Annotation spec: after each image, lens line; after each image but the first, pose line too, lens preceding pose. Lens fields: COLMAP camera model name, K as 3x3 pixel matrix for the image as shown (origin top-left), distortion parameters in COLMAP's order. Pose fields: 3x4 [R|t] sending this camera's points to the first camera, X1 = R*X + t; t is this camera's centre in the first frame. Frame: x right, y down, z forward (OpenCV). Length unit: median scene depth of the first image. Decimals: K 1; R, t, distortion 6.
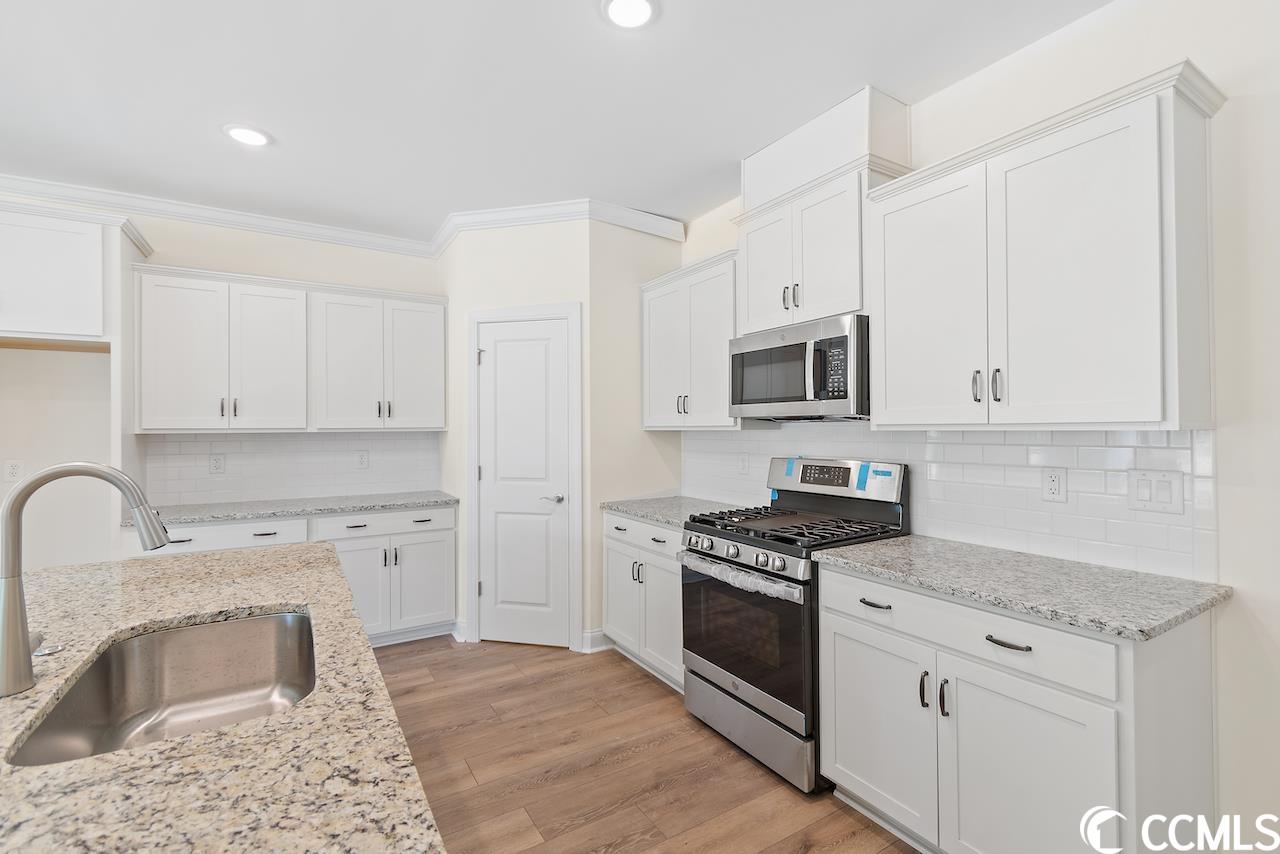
lens RADIAL K [[558.7, 0, 631.3], [0, 558.7, 424.1], [0, 0, 1]] dist [0.003825, -0.000787]
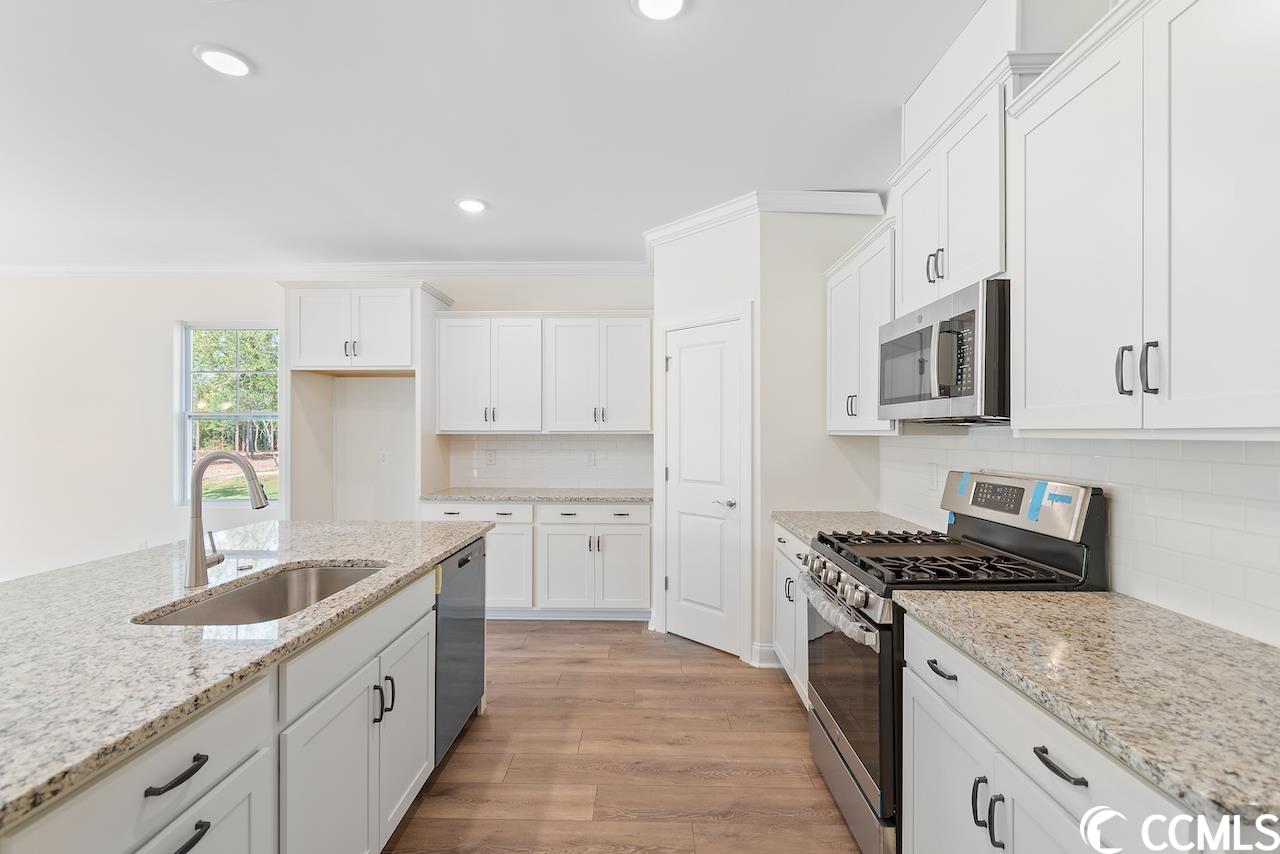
lens RADIAL K [[558.7, 0, 631.9], [0, 558.7, 431.6], [0, 0, 1]] dist [0.003825, -0.000787]
pose [[0.844386, 0.005572, -0.535706, 0.304571], [-0.001704, 0.999969, 0.007714, -0.000709], [0.535733, -0.005601, 0.844369, 0.094364]]
